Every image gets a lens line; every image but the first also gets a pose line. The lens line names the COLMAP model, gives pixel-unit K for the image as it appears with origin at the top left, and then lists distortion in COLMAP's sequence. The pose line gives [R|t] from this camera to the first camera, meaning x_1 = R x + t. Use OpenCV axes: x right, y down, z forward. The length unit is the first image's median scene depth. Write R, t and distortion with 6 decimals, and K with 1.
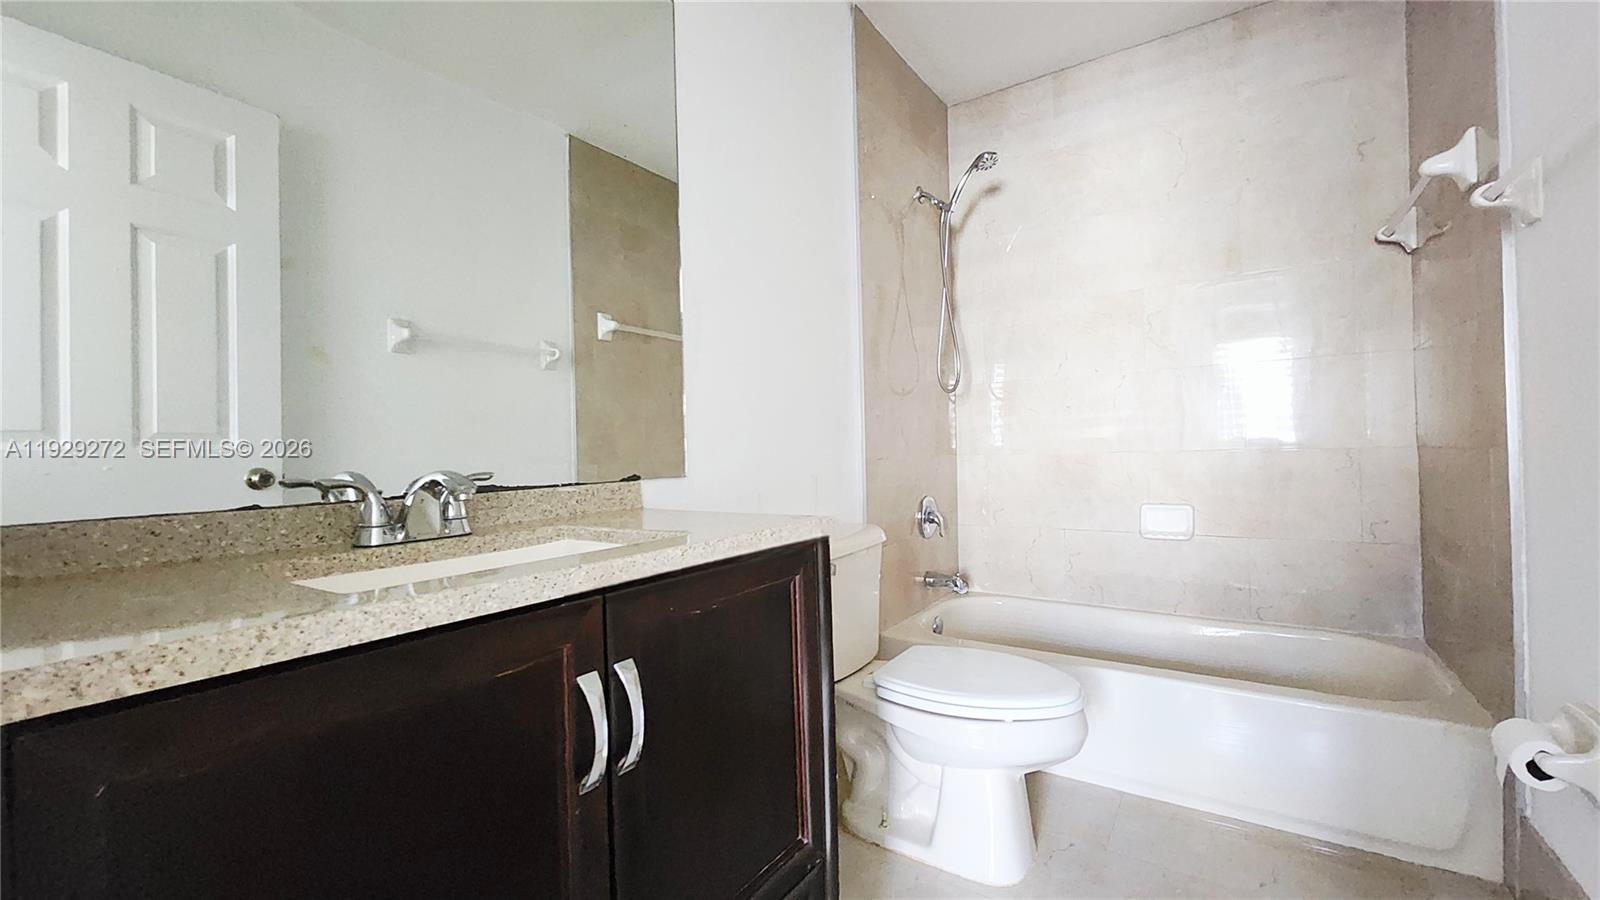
lens RADIAL K [[641.7, 0, 804.5], [0, 641.7, 446.2], [0, 0, 1]] dist [0.004768, 0.000006]
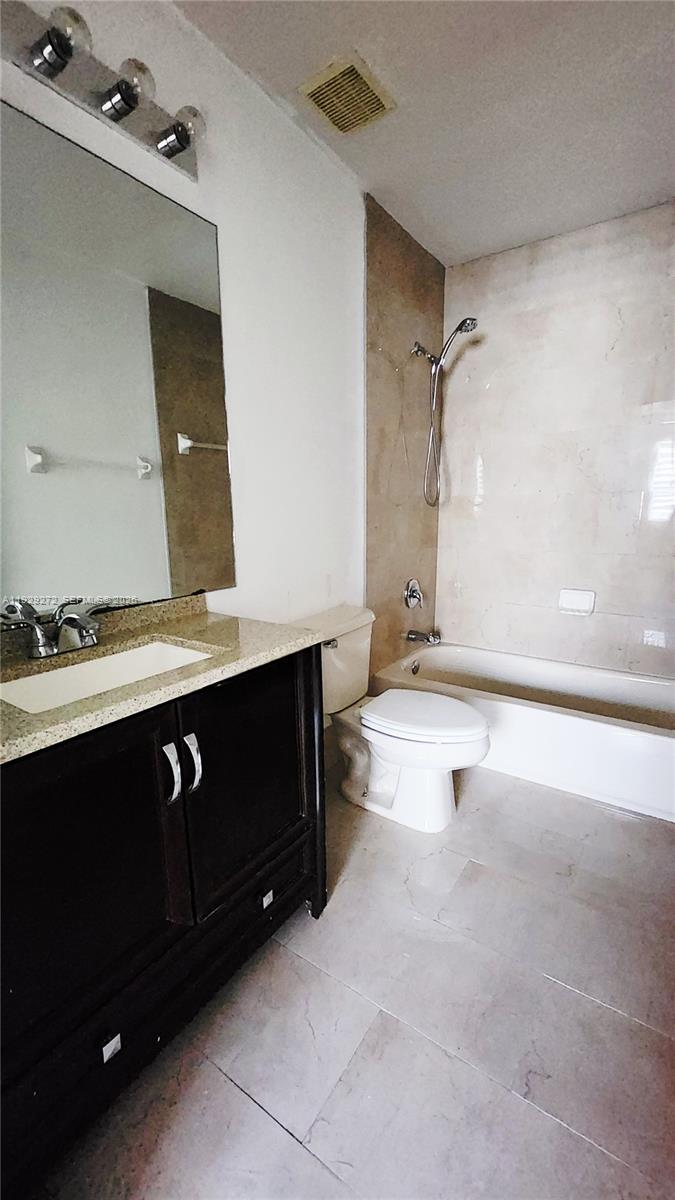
lens RADIAL K [[481.3, 0, 335.6], [0, 481.3, 601.2], [0, 0, 1]] dist [0.004768, 0.000006]
pose [[0.999725, 0.014725, -0.018238, 0.046256], [-0.010873, 0.980595, 0.195741, -0.094607], [0.020767, -0.195489, 0.980486, -0.073224]]
